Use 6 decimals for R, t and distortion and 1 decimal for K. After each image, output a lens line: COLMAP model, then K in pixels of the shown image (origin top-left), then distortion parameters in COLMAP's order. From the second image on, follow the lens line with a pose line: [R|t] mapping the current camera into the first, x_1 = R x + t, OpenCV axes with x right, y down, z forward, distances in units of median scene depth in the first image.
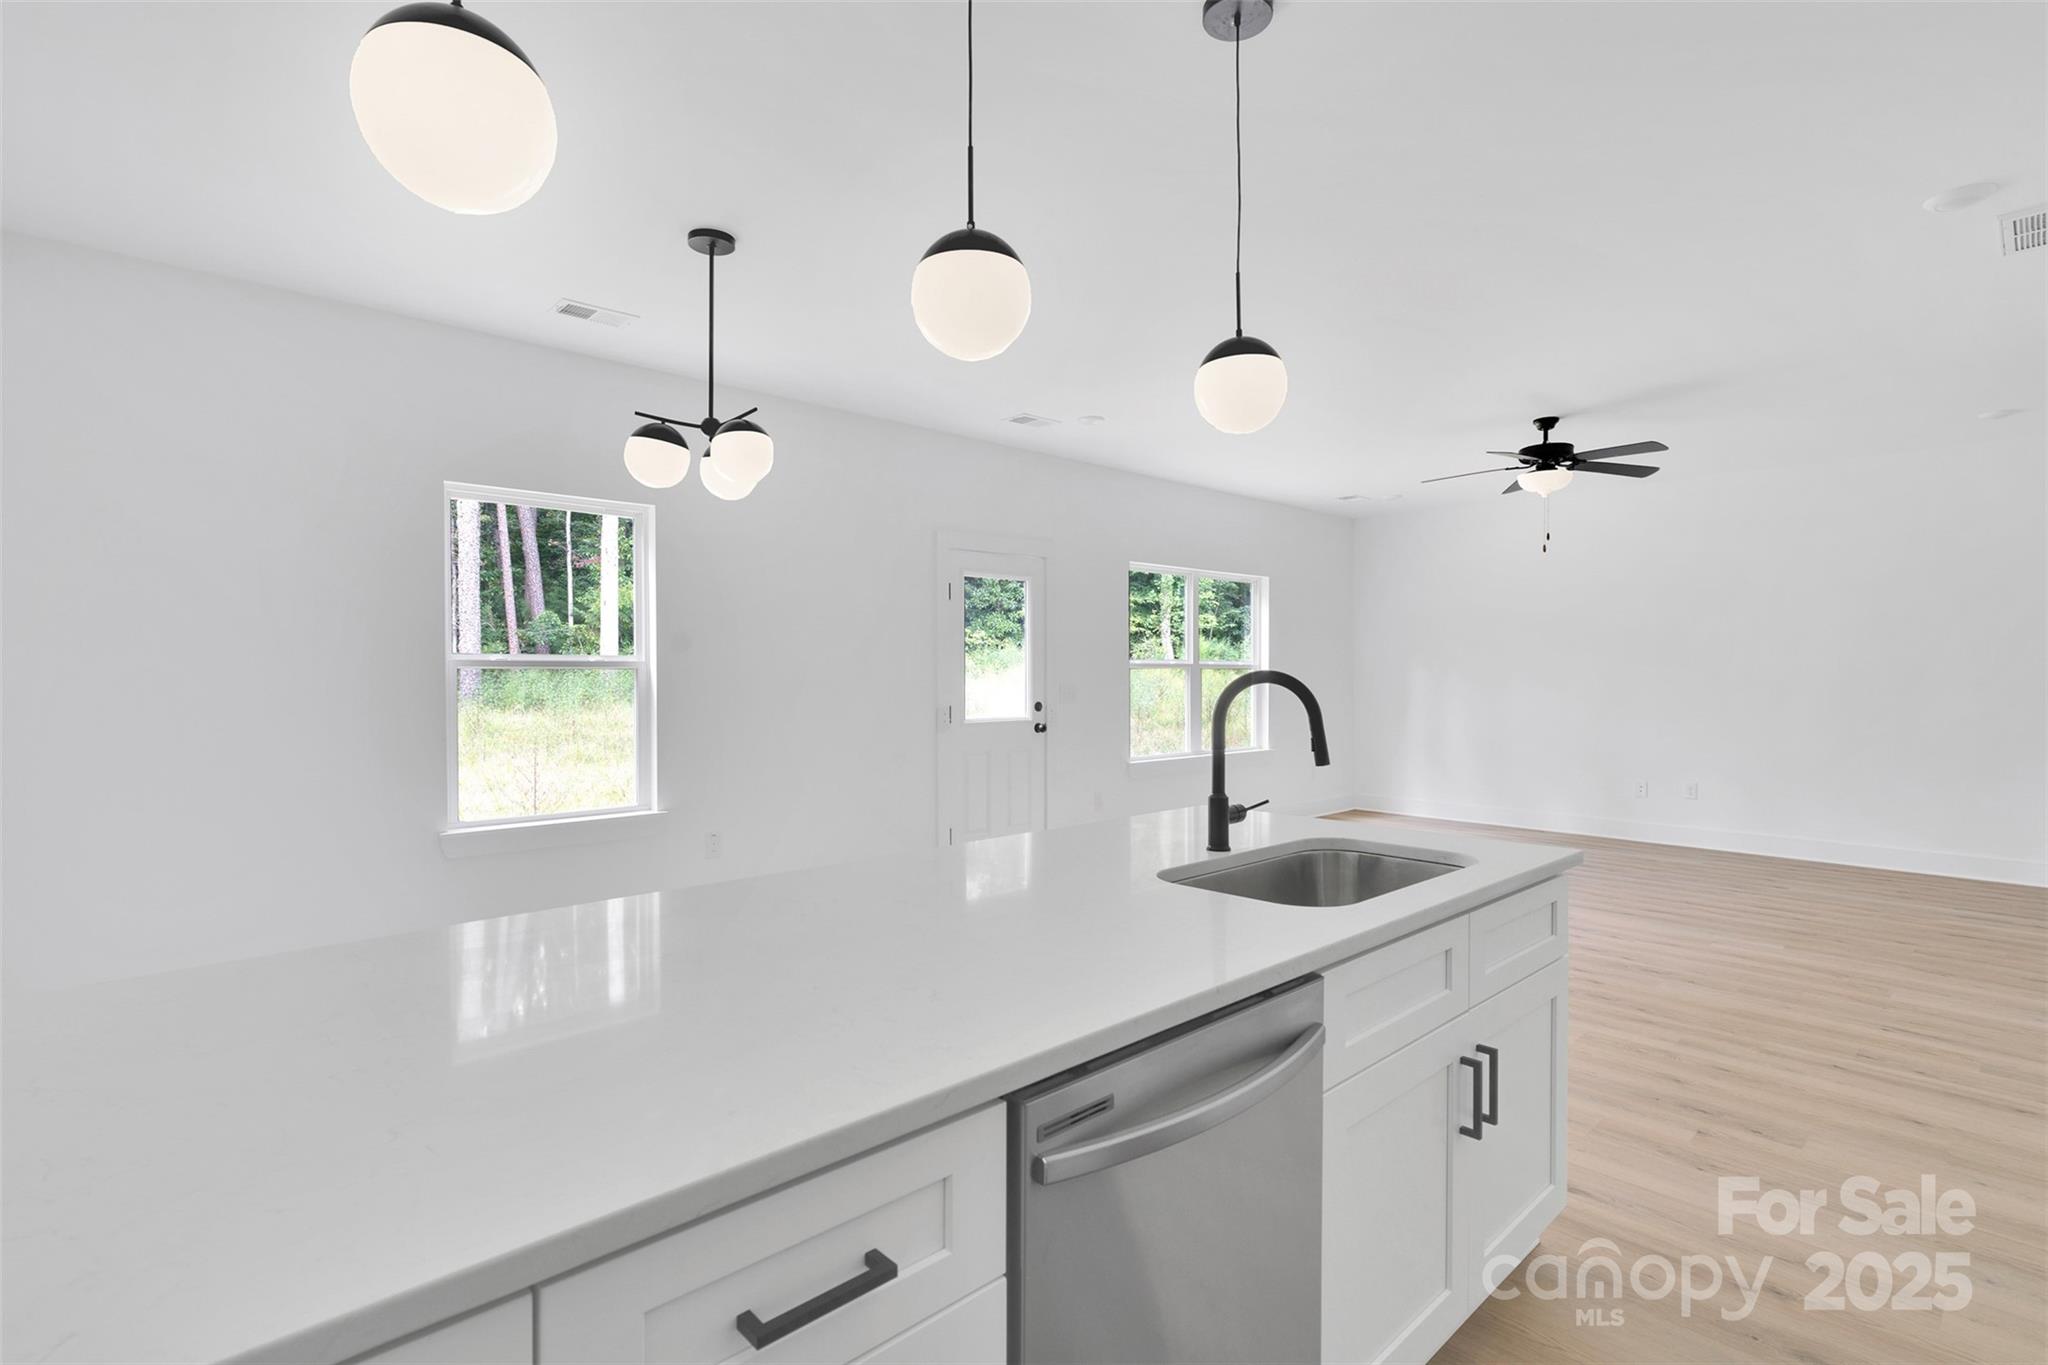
lens RADIAL K [[970.4, 0, 1023.1], [0, 970.4, 680.7], [0, 0, 1]] dist [0.002035, -0.000239]
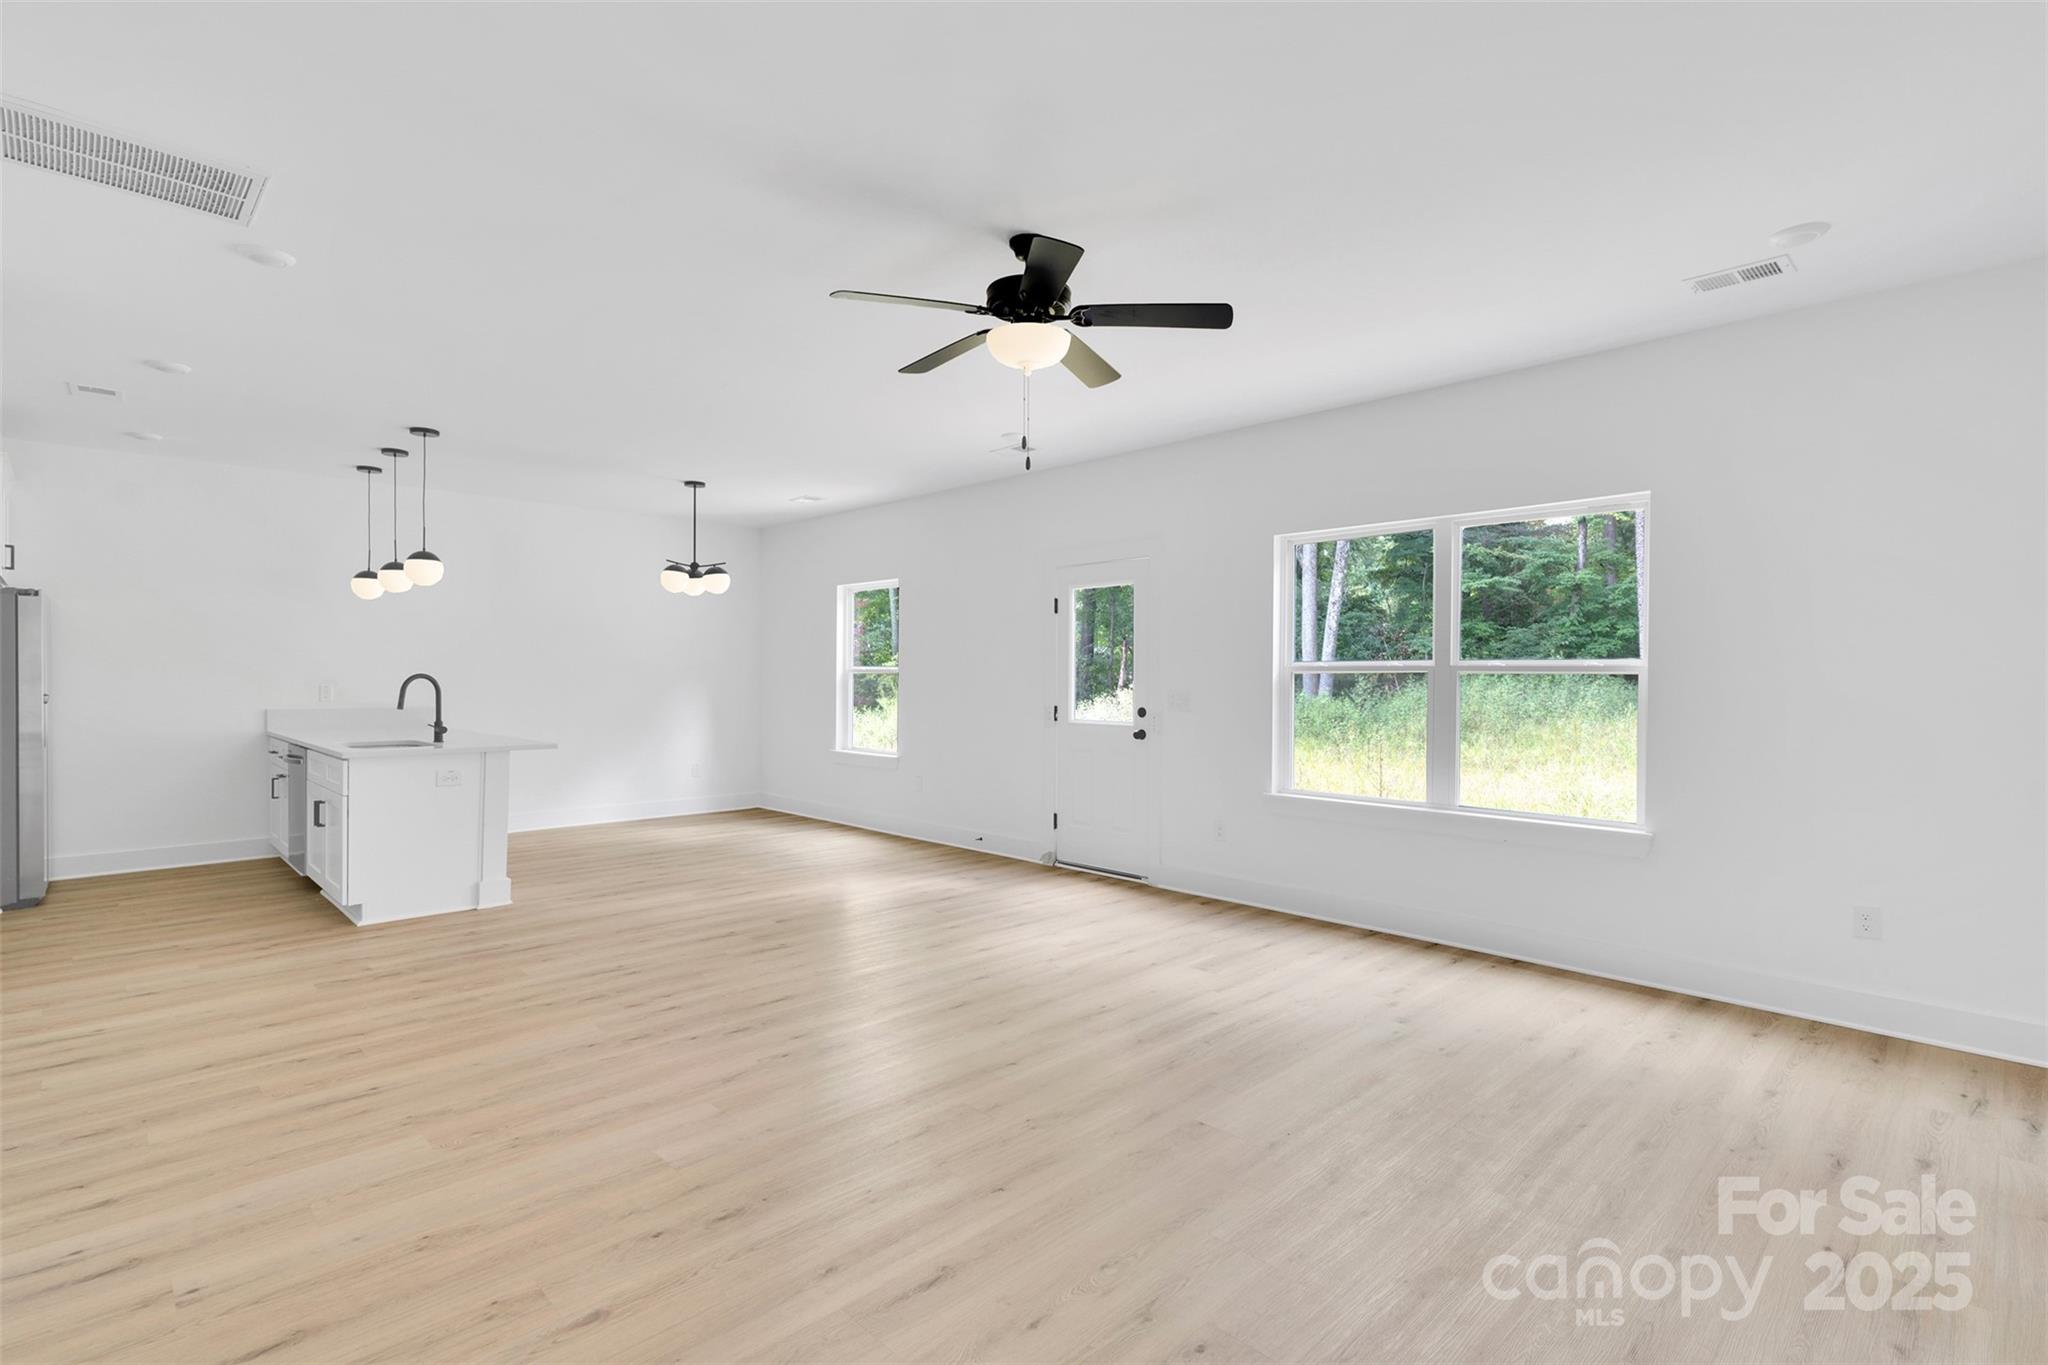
lens RADIAL K [[970.4, 0, 1024.6], [0, 970.4, 671.2], [0, 0, 1]] dist [0.002035, -0.000239]
pose [[0.023323, -0.005397, -0.999713, 1.759946], [-0.009848, 0.999936, -0.005628, -0.012780], [0.999679, 0.009976, 0.023268, 1.549234]]
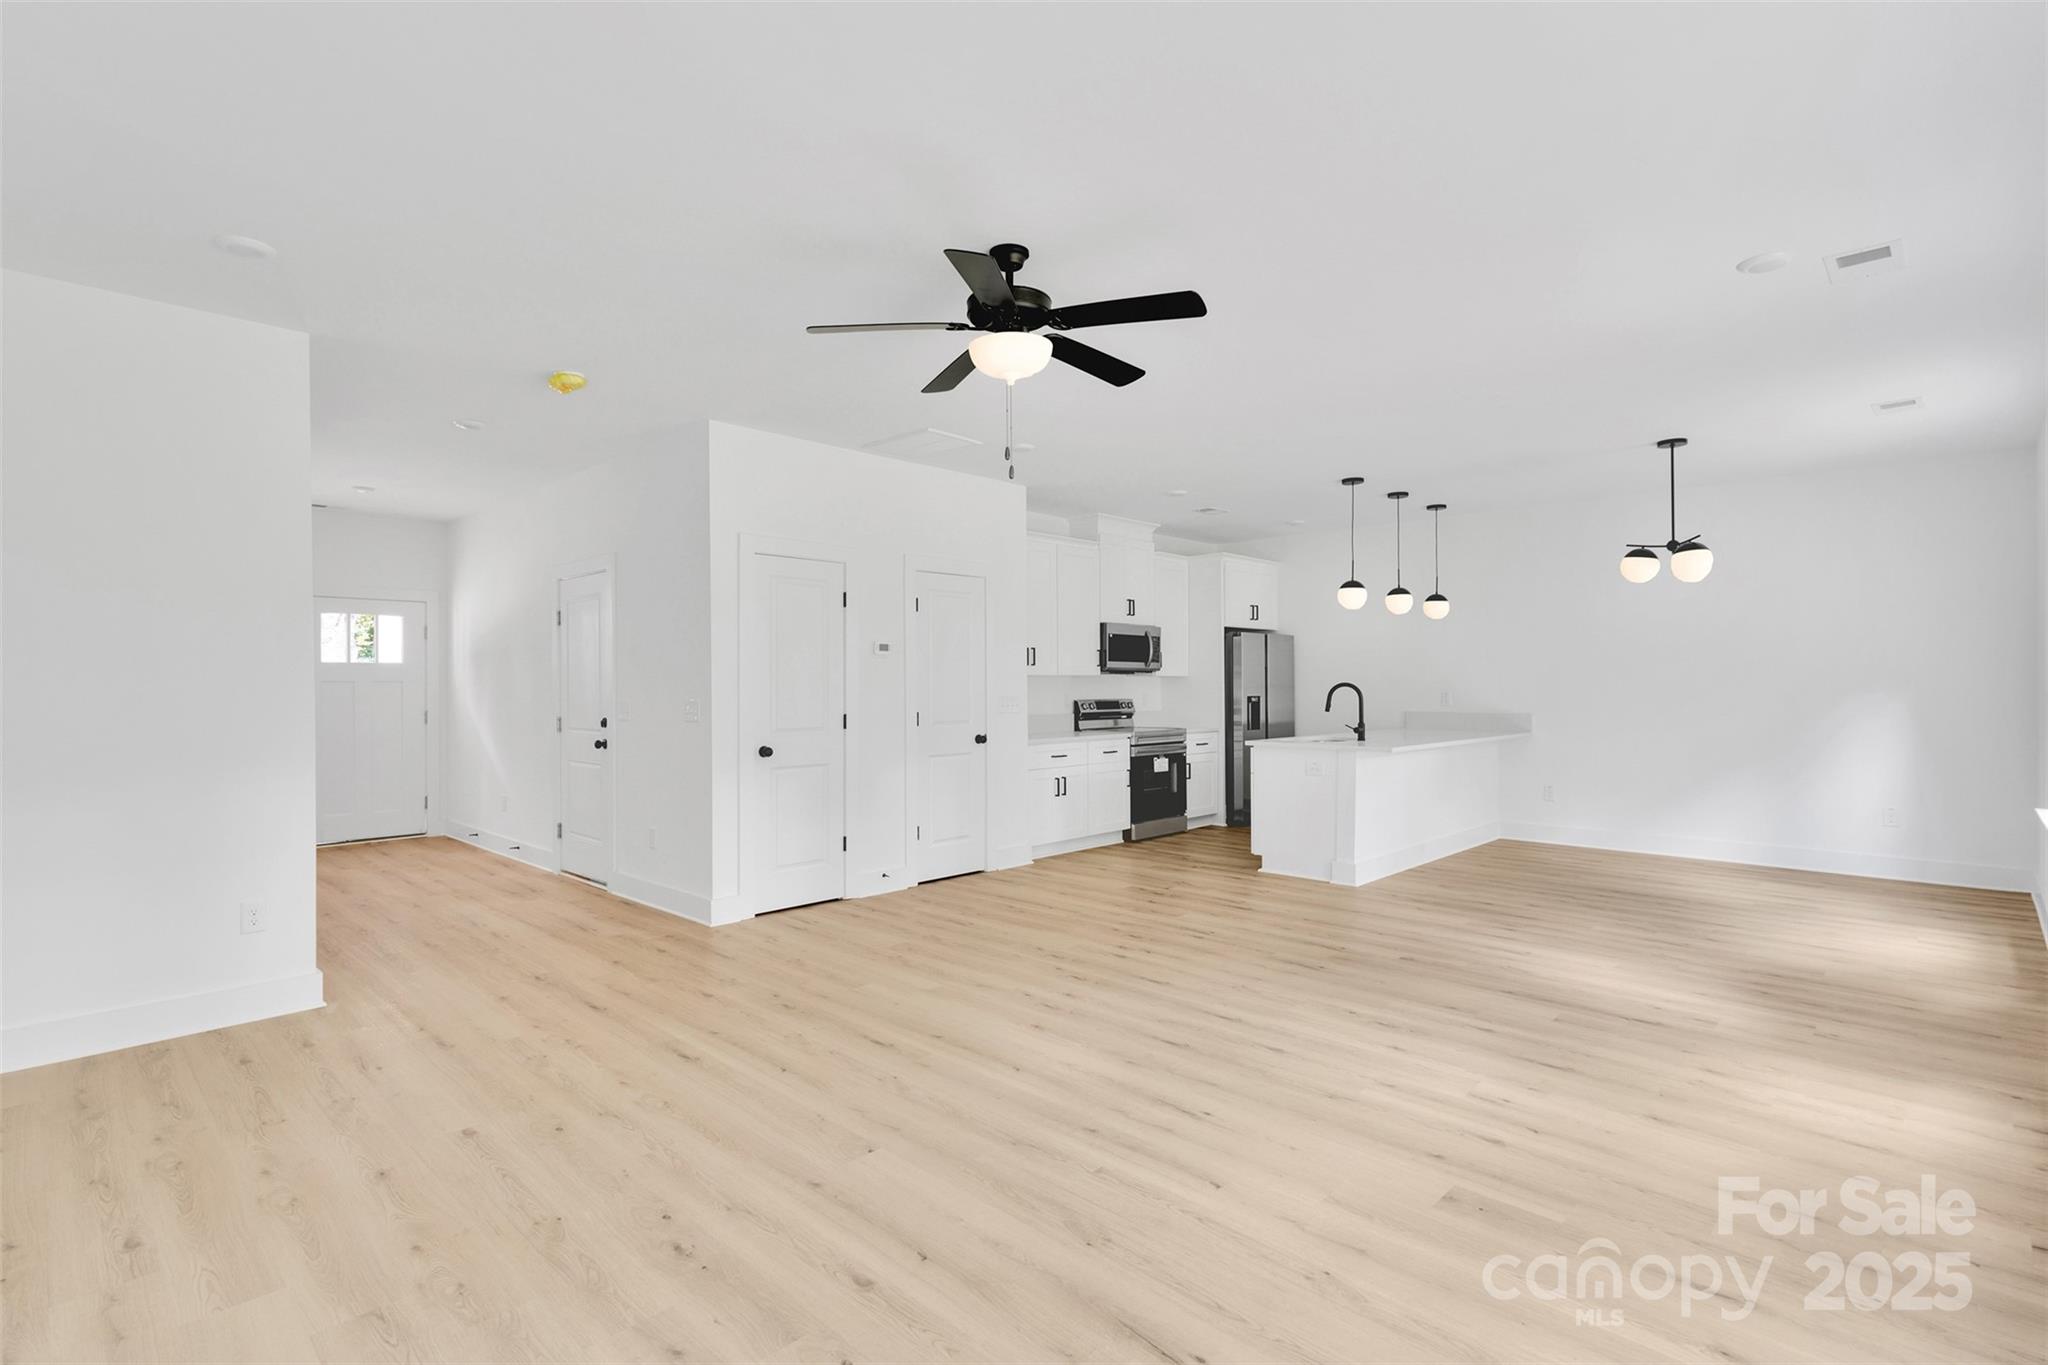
lens RADIAL K [[970.4, 0, 1017.0], [0, 970.4, 692.0], [0, 0, 1]] dist [0.002035, -0.000239]
pose [[-0.999118, 0.004372, -0.041758, 0.874955], [0.003763, 0.999886, 0.014651, -0.020334], [0.041818, 0.014481, -0.999020, 2.485066]]
